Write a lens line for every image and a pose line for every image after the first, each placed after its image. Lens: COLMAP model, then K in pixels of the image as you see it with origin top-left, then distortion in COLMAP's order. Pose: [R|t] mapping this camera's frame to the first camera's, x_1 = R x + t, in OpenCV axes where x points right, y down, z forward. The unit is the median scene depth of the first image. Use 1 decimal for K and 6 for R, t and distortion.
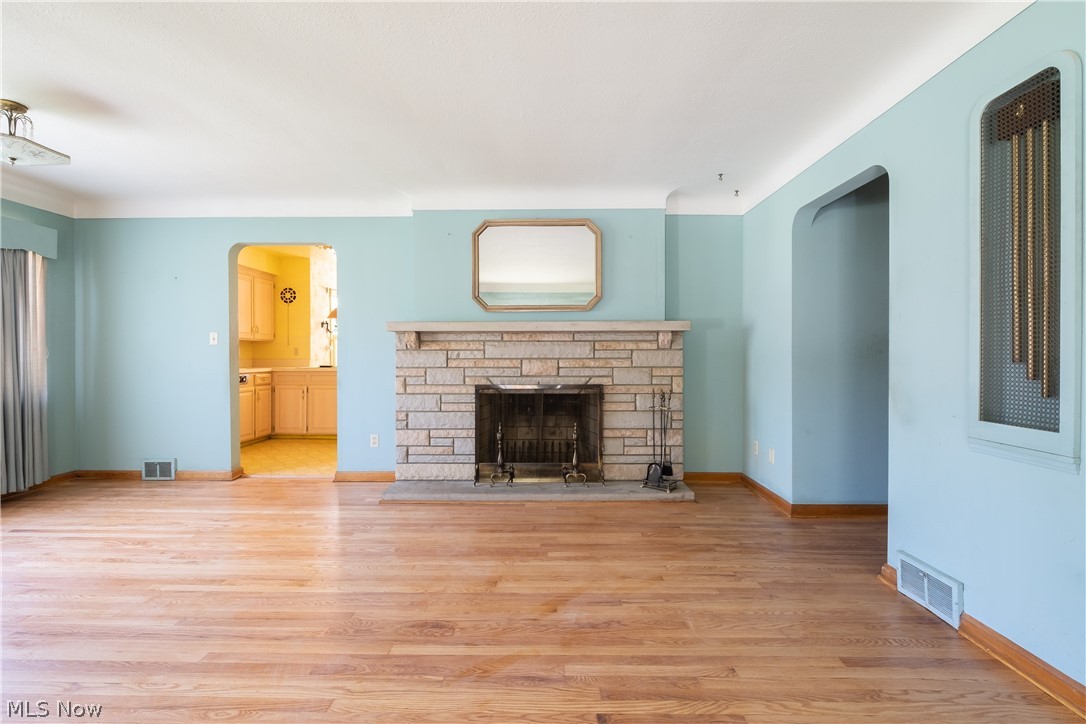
lens RADIAL K [[522.7, 0, 583.2], [0, 522.7, 351.2], [0, 0, 1]] dist [0.001131, -0.001285]
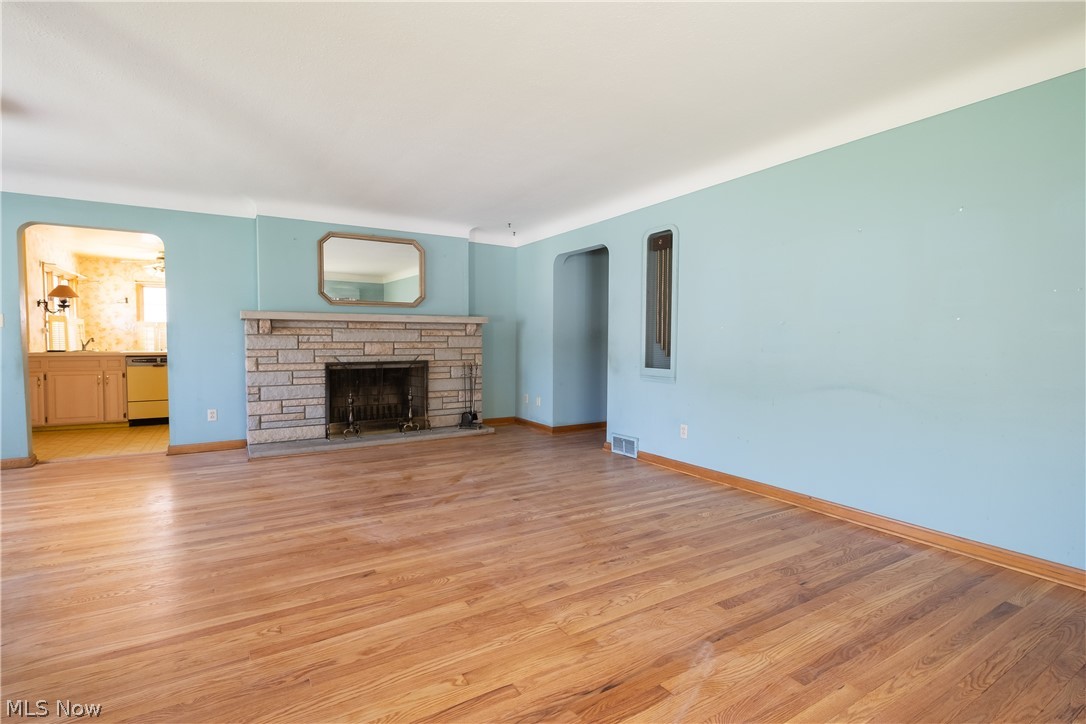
lens RADIAL K [[523.6, 0, 579.0], [0, 523.6, 358.4], [0, 0, 1]] dist [0.013632, -0.000575]
pose [[0.848512, -0.015423, 0.528952, -0.360745], [-0.006652, 0.999185, 0.039805, -0.000688], [-0.529135, -0.037293, 0.847718, -0.408996]]
